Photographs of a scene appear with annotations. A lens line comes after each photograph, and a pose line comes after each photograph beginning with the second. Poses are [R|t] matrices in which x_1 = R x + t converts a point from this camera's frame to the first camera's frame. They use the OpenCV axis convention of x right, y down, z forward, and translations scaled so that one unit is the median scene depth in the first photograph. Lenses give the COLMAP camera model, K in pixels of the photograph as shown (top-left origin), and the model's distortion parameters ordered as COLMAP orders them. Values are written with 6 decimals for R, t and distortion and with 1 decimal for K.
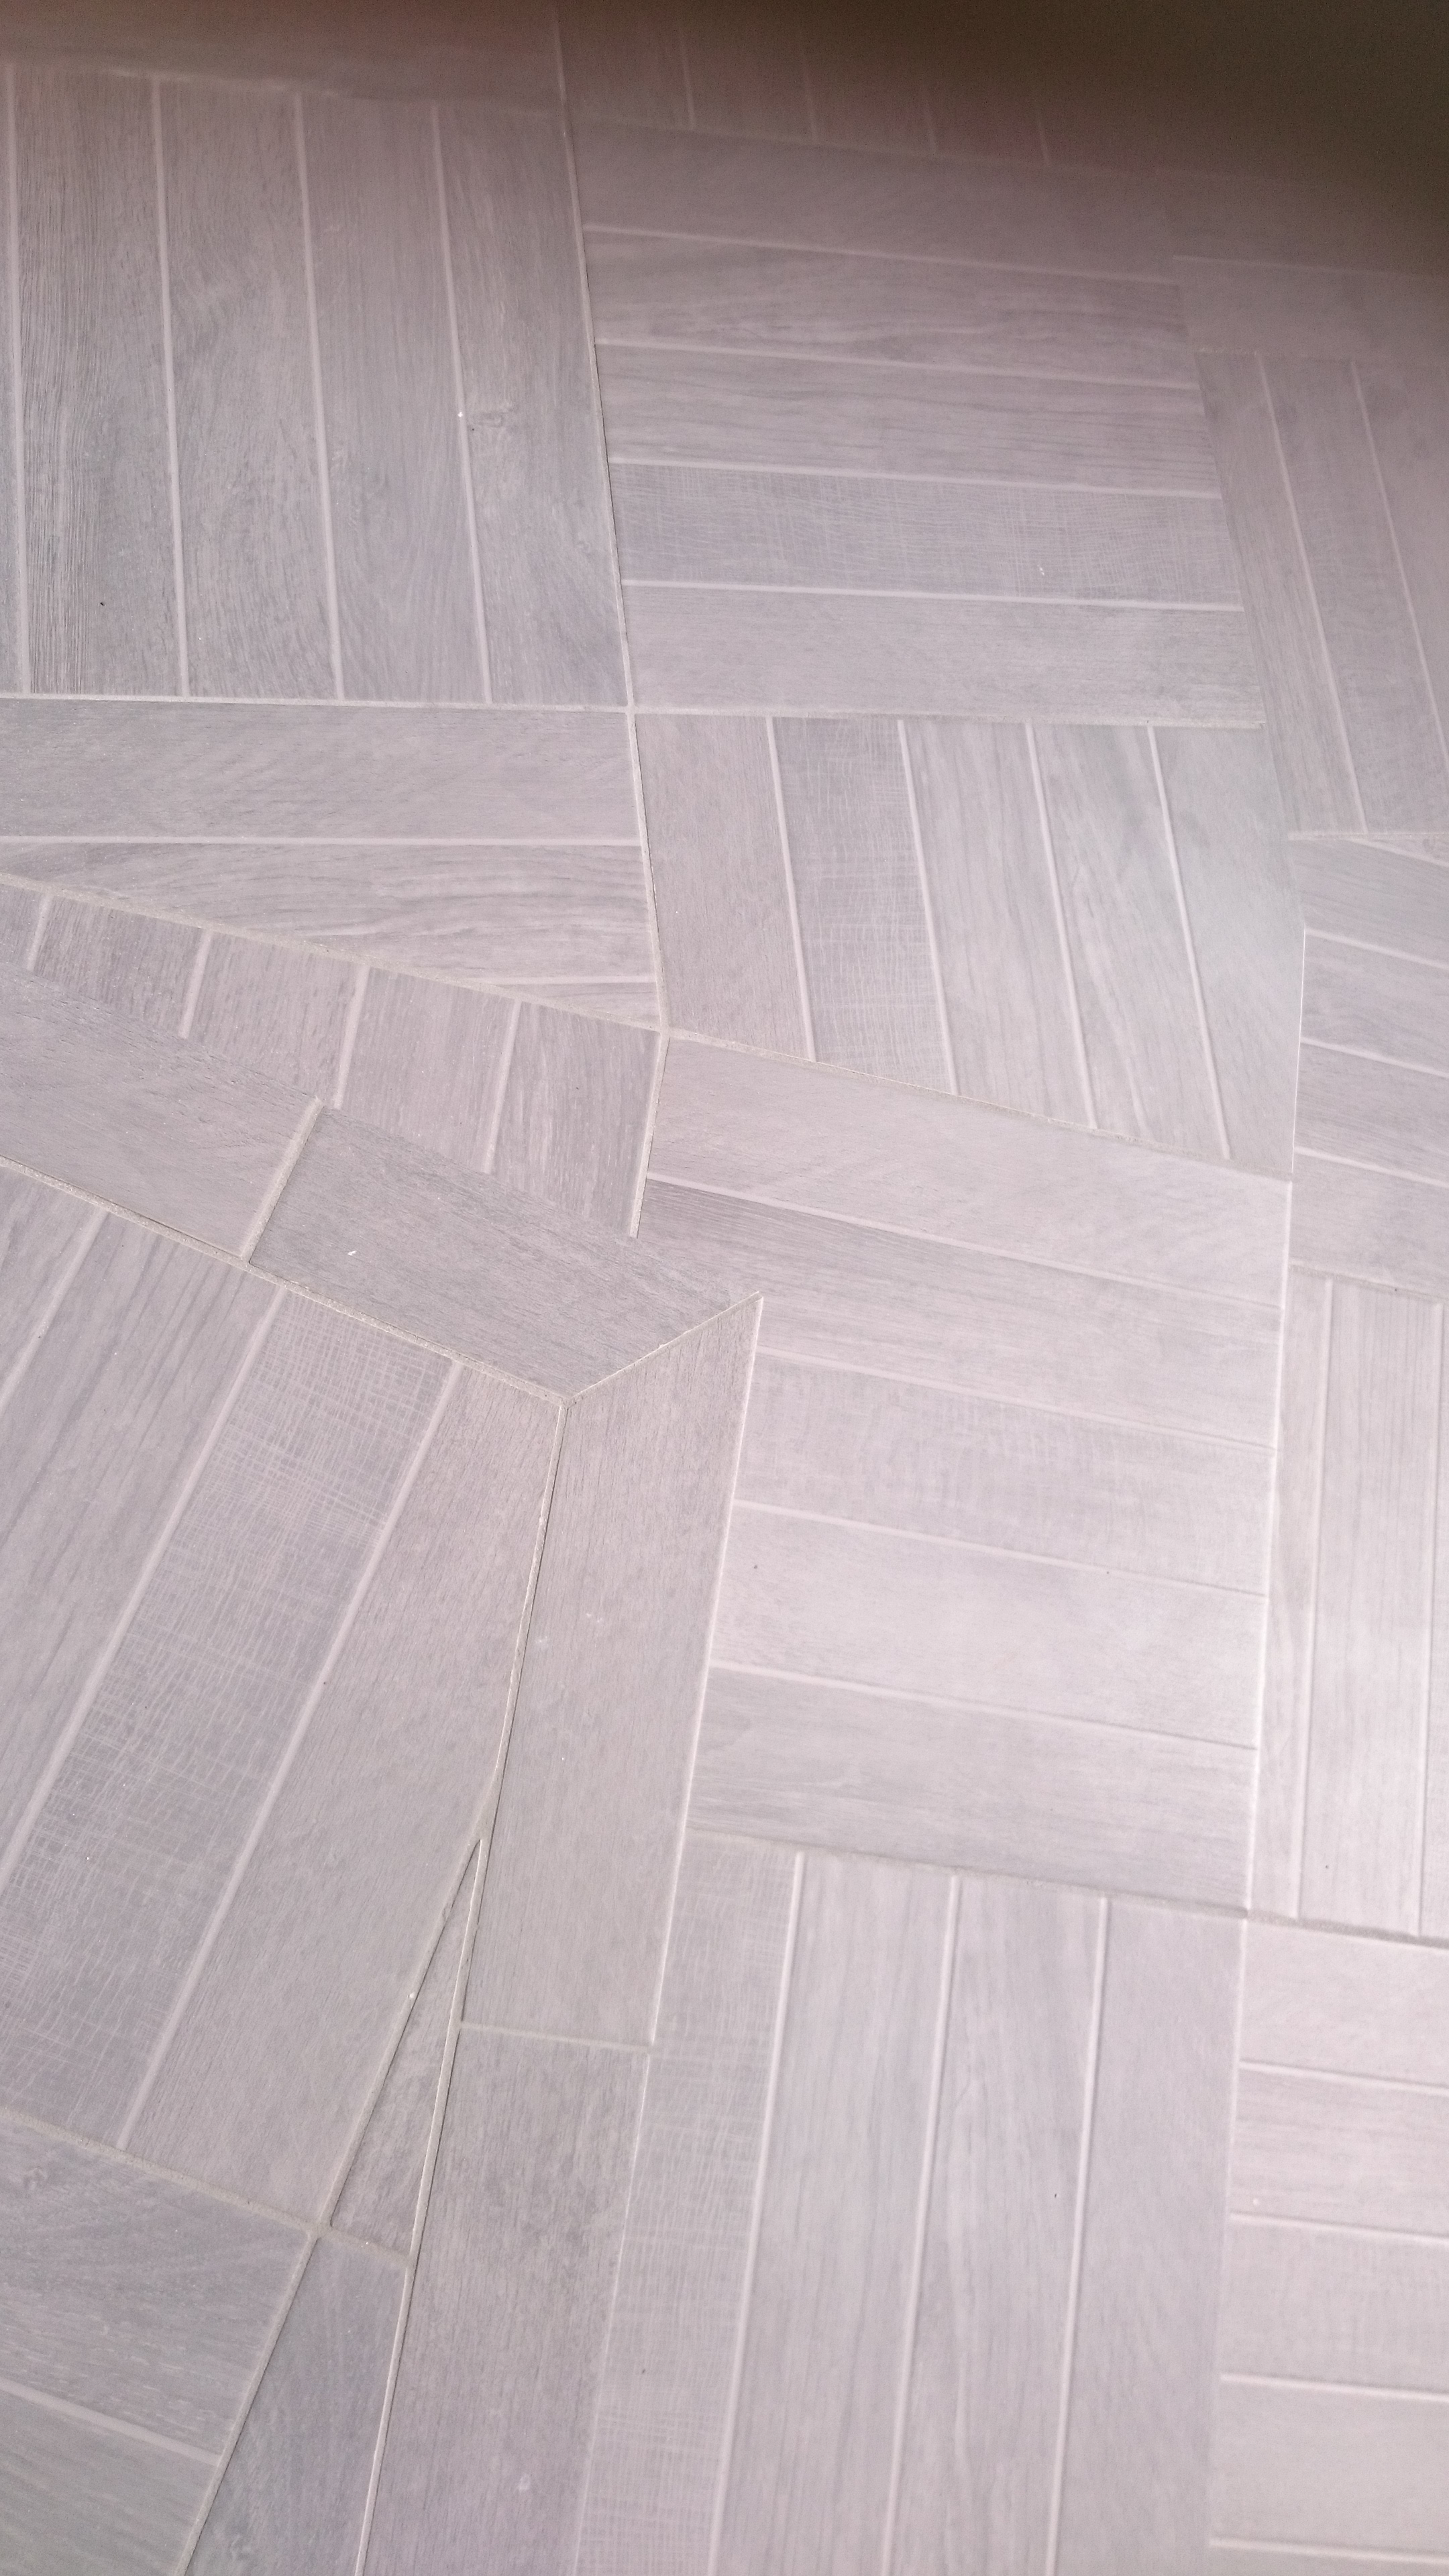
lens RADIAL K [[1950.8, 0, 724.5], [0, 1950.8, 1288.0], [0, 0, 1]] dist [0.025550, -0.004550]
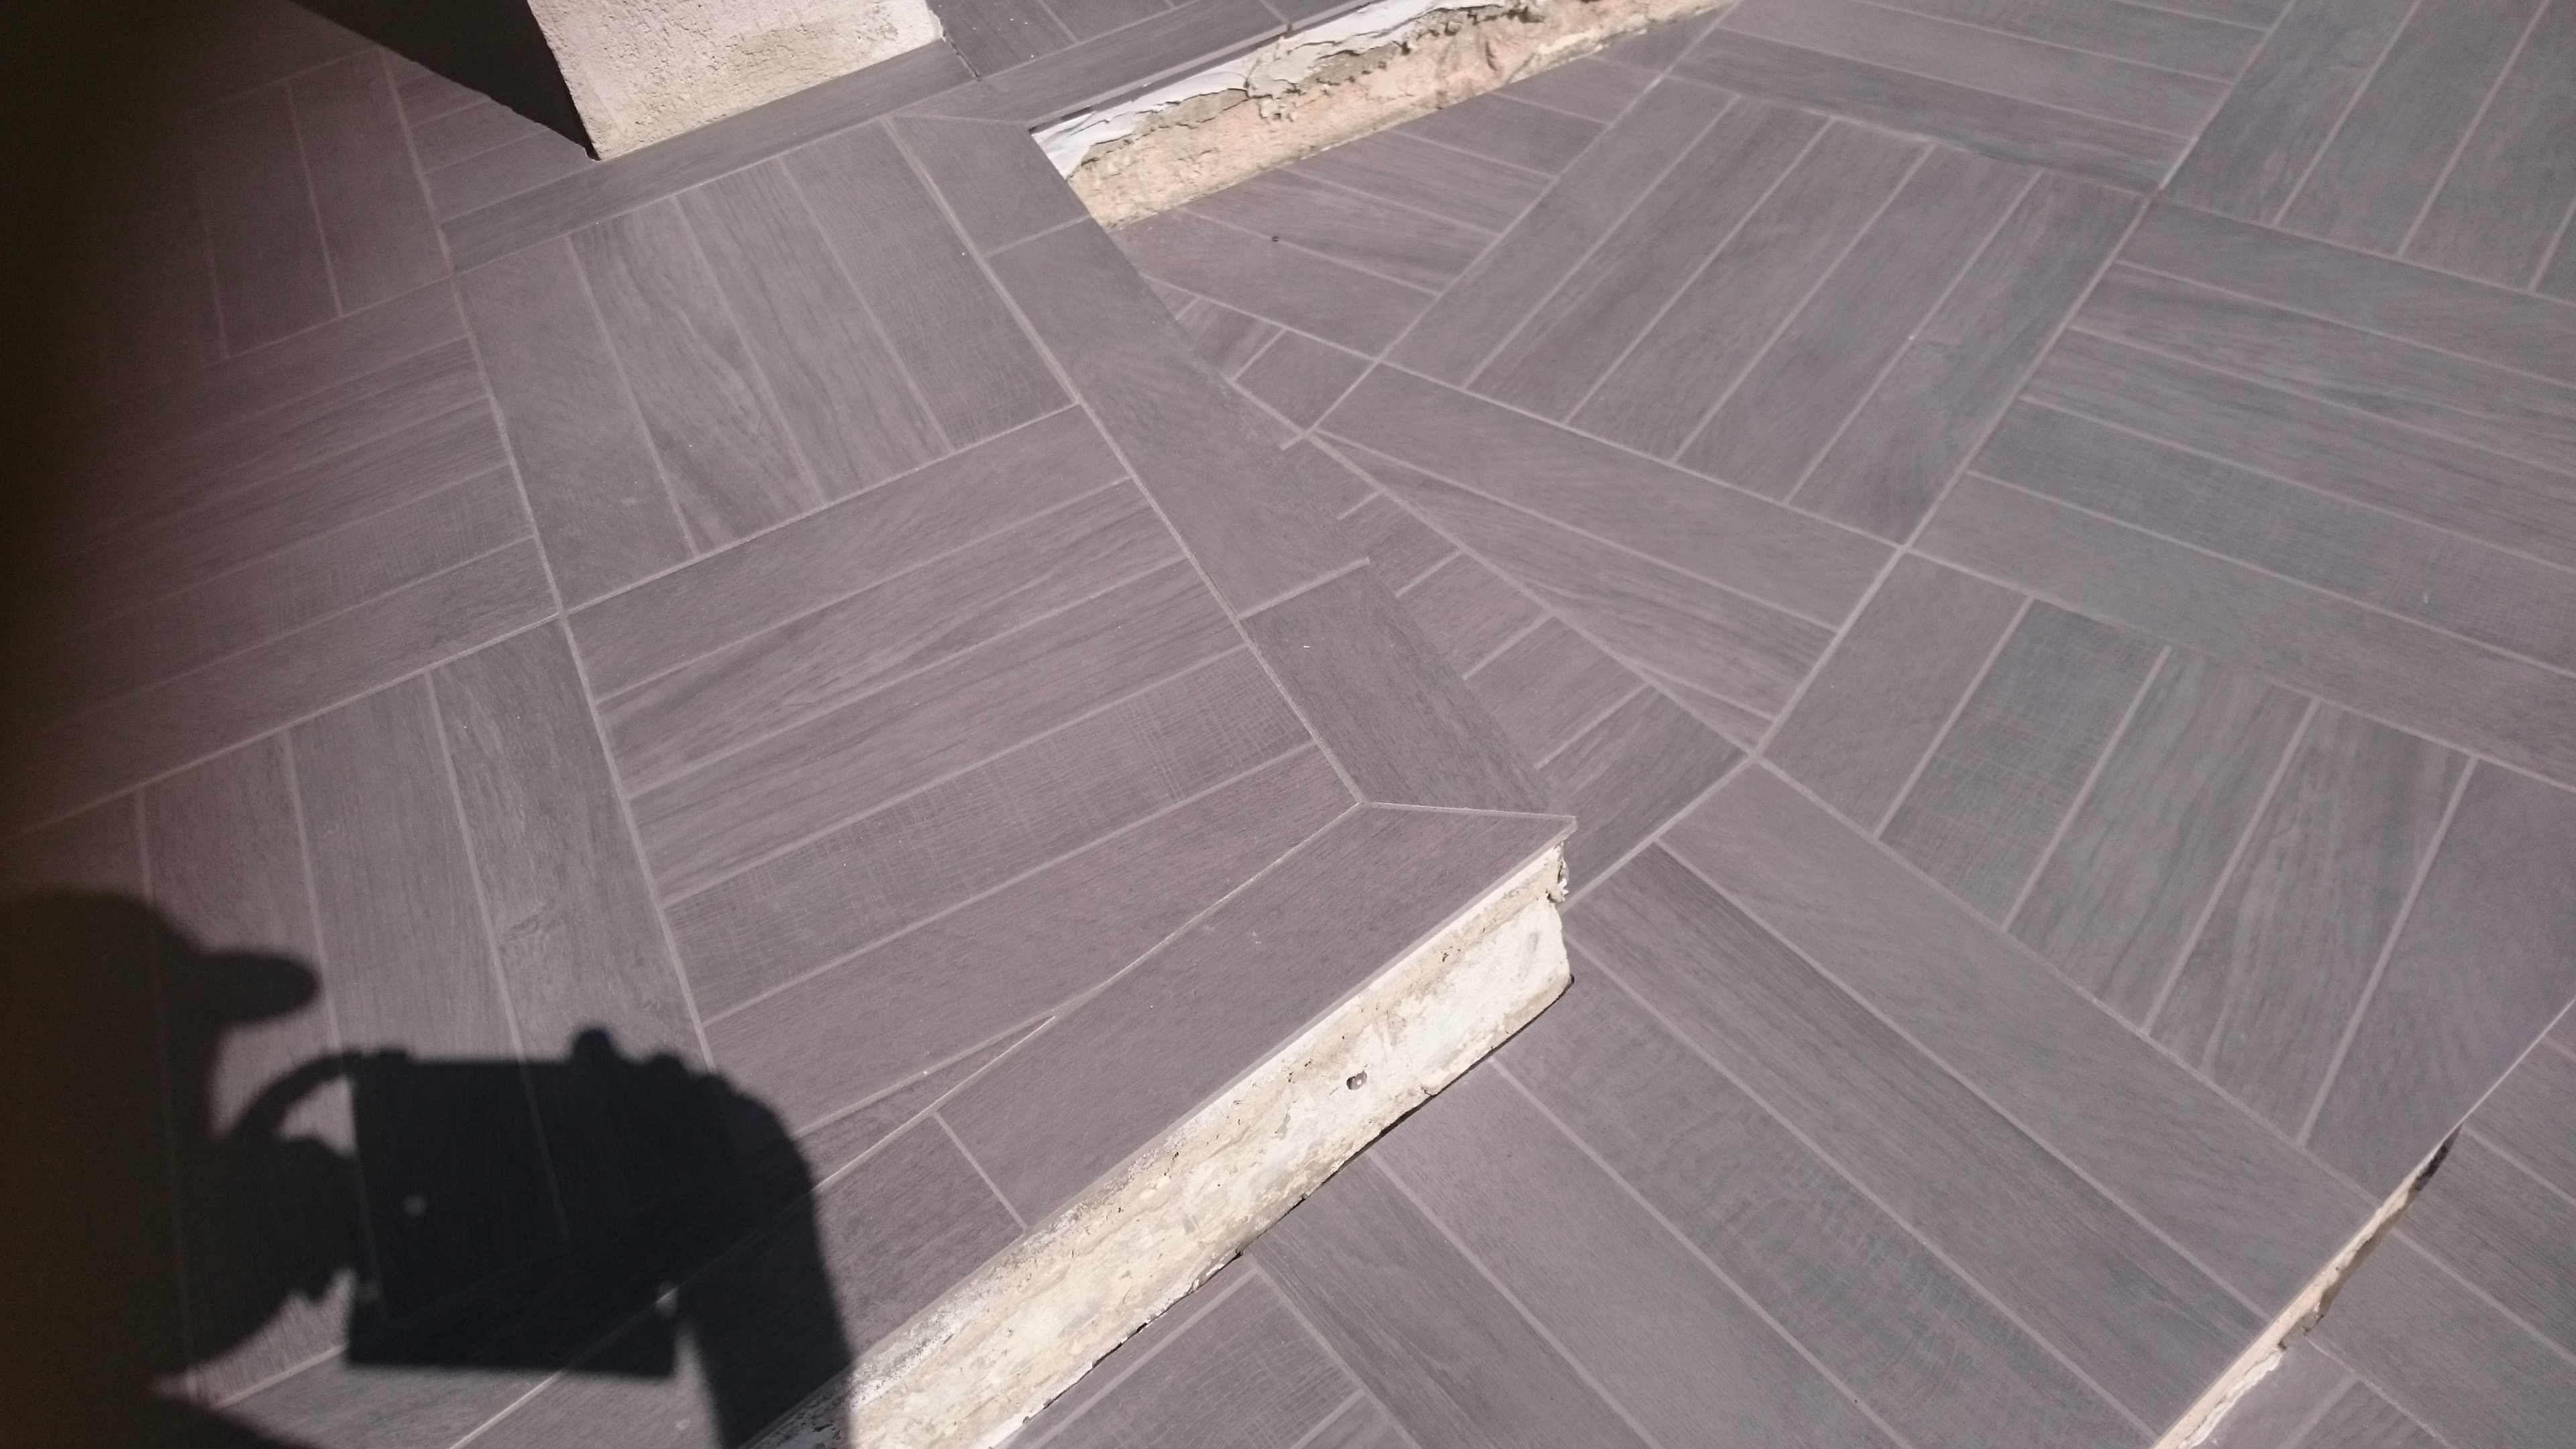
lens RADIAL K [[1950.8, 0, 1288.0], [0, 1950.8, 724.5], [0, 0, 1]] dist [0.025550, -0.004550]
pose [[0.679844, 0.289425, -0.673829, 0.527566], [-0.568622, 0.788283, -0.235112, 0.259129], [0.463121, 0.542994, 0.700483, 0.128652]]
